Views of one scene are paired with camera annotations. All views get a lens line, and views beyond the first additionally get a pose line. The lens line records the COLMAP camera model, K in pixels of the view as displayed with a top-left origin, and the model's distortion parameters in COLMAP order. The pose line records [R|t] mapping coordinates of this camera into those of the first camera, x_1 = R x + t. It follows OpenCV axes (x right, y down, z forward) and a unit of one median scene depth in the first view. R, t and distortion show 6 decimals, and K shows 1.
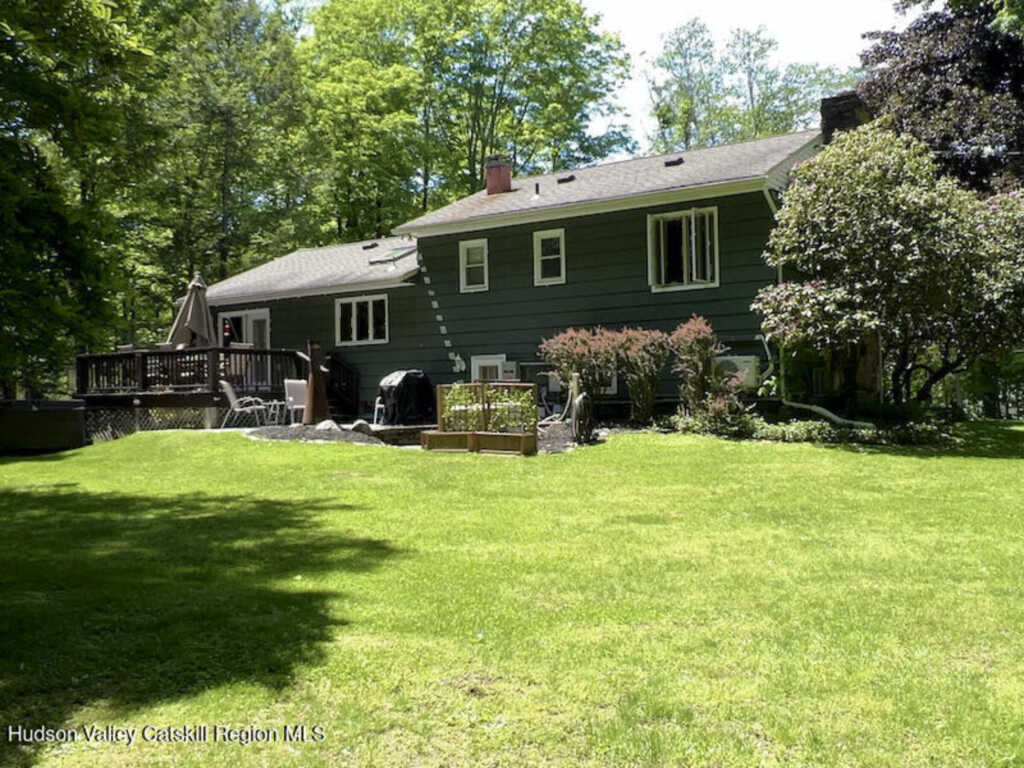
lens RADIAL K [[939.7, 0, 509.6], [0, 939.7, 386.8], [0, 0, 1]] dist [-0.018756, 0.000000]
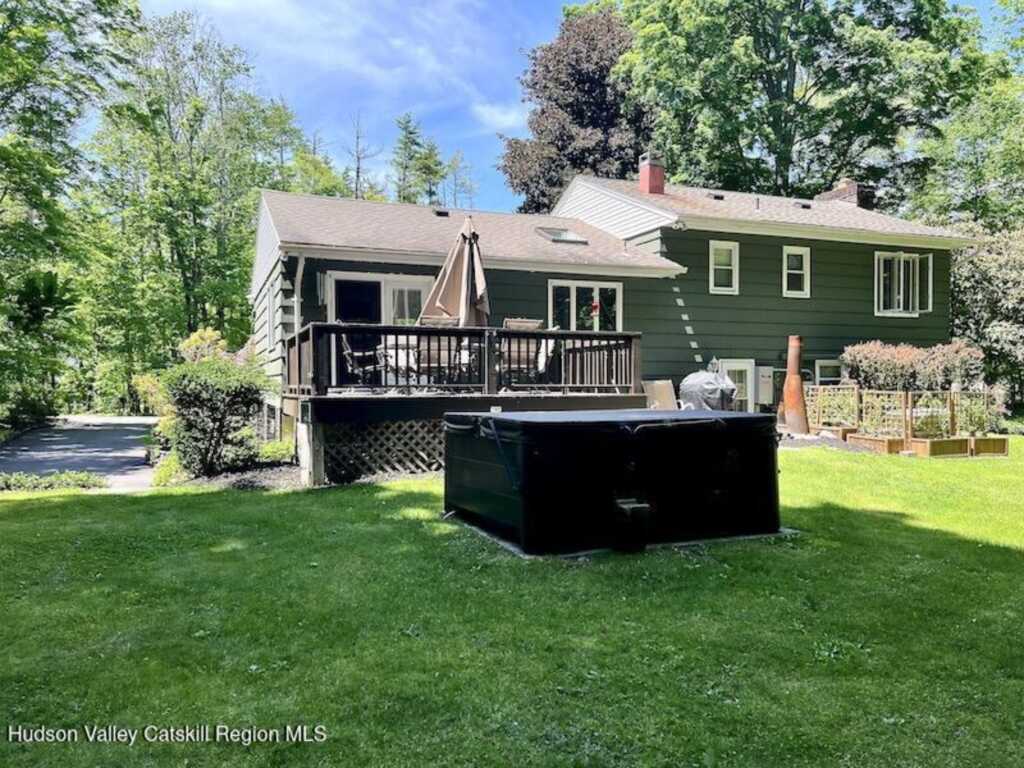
lens RADIAL K [[785.8, 0, 514.8], [0, 785.8, 377.8], [0, 0, 1]] dist [0.030149, -0.011931]
pose [[0.568665, 0.020451, 0.822315, -0.860575], [-0.014500, 0.999785, -0.014838, 0.001892], [-0.822442, -0.003485, 0.568839, 0.727669]]
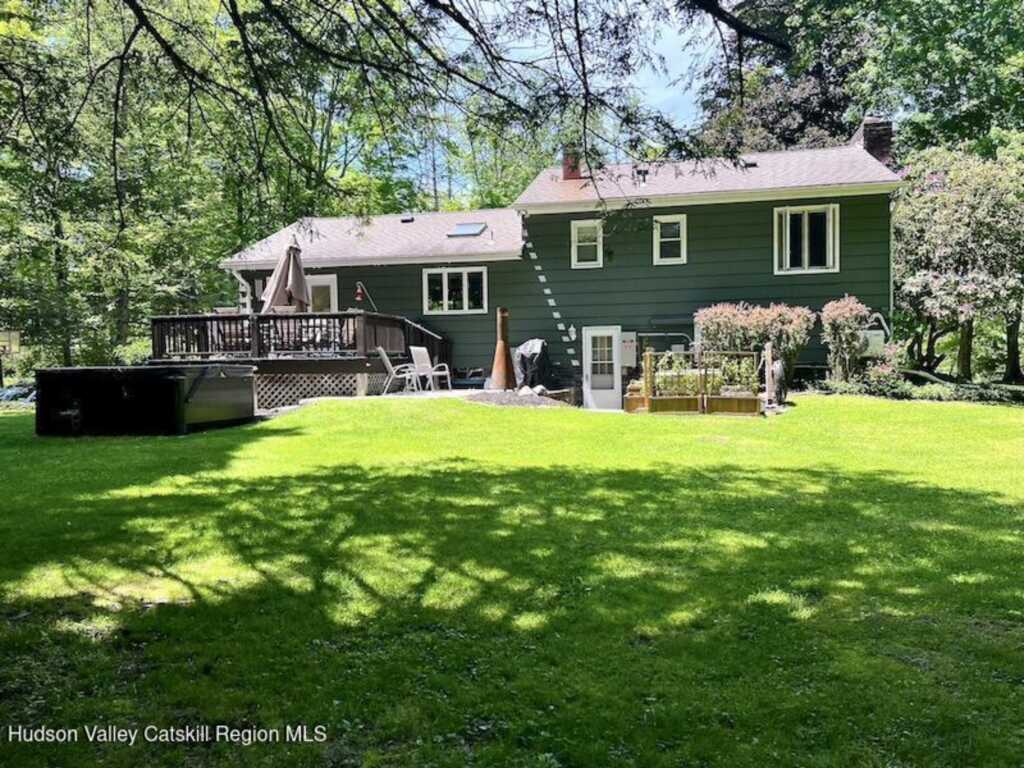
lens RADIAL K [[785.8, 0, 513.3], [0, 785.8, 386.4], [0, 0, 1]] dist [0.030149, -0.011931]
pose [[0.939509, -0.005456, 0.342480, -0.443399], [-0.006078, 0.999450, 0.032595, 0.007436], [-0.342469, -0.032705, 0.938960, 0.169102]]
